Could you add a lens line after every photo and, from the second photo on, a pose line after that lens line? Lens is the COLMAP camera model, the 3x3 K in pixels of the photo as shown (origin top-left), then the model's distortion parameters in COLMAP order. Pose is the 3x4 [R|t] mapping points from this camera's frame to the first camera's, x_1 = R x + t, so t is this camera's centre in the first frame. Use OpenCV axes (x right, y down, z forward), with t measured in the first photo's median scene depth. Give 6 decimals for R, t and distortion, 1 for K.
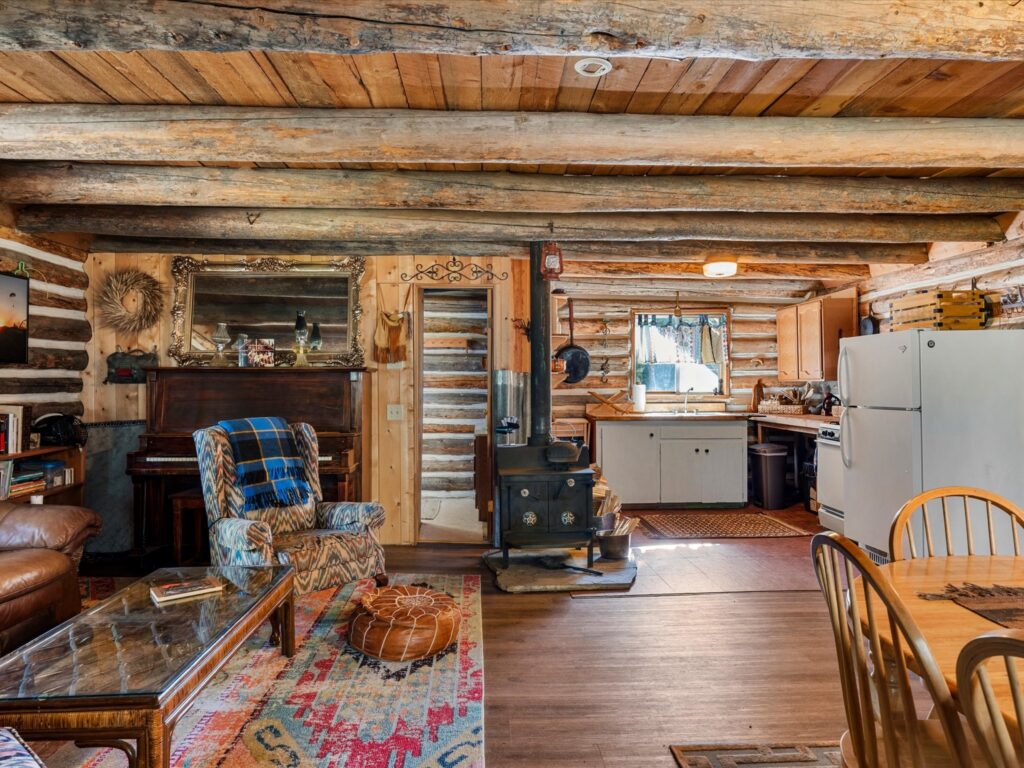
lens RADIAL K [[647.7, 0, 512.3], [0, 647.7, 382.3], [0, 0, 1]] dist [0.002210, -0.000318]
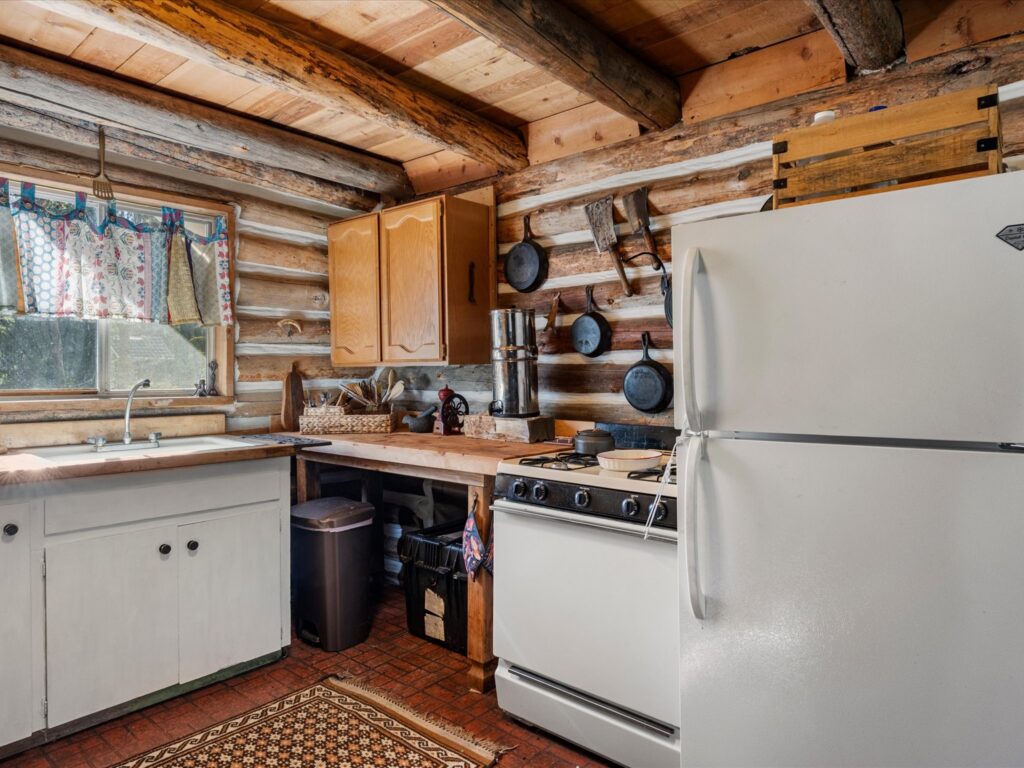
lens RADIAL K [[647.7, 0, 513.4], [0, 647.7, 383.9], [0, 0, 1]] dist [0.002210, -0.000318]
pose [[0.685450, -0.007321, 0.728083, 0.147008], [-0.001094, 0.999938, 0.011085, 0.006344], [-0.728119, -0.008395, 0.685399, 0.579608]]
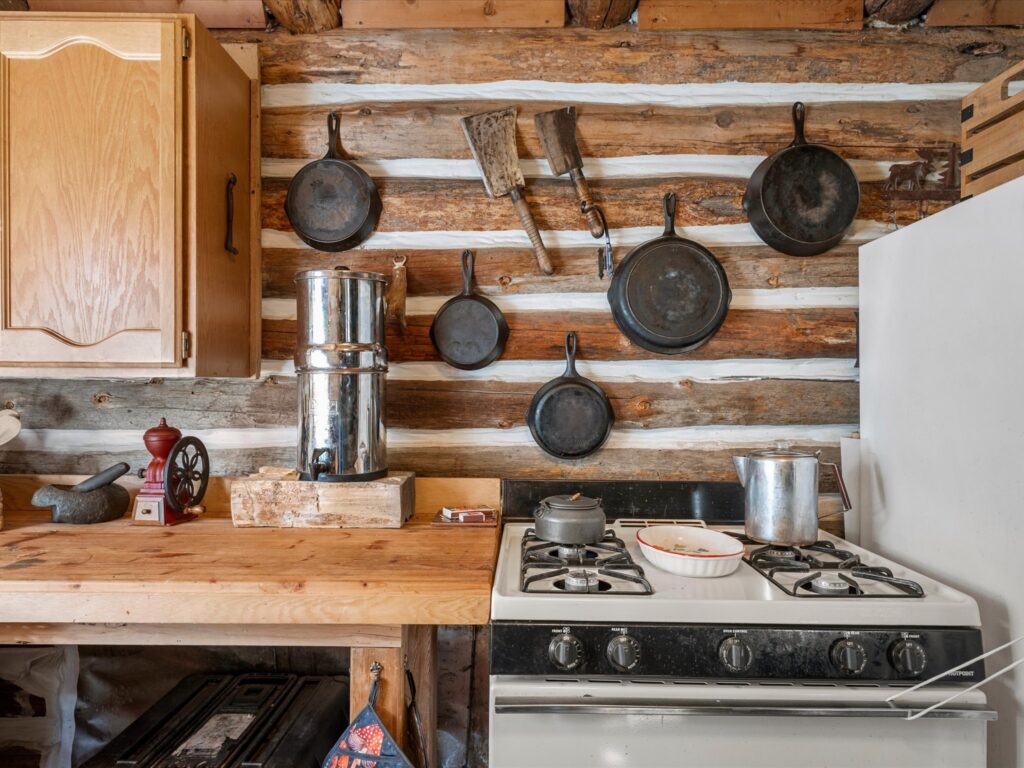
lens RADIAL K [[647.7, 0, 514.2], [0, 647.7, 393.0], [0, 0, 1]] dist [0.002210, -0.000318]
pose [[0.055846, 0.011732, 0.998370, 0.238042], [-0.003781, 0.999926, -0.011539, 0.005609], [-0.998432, -0.003131, 0.055886, 0.805027]]
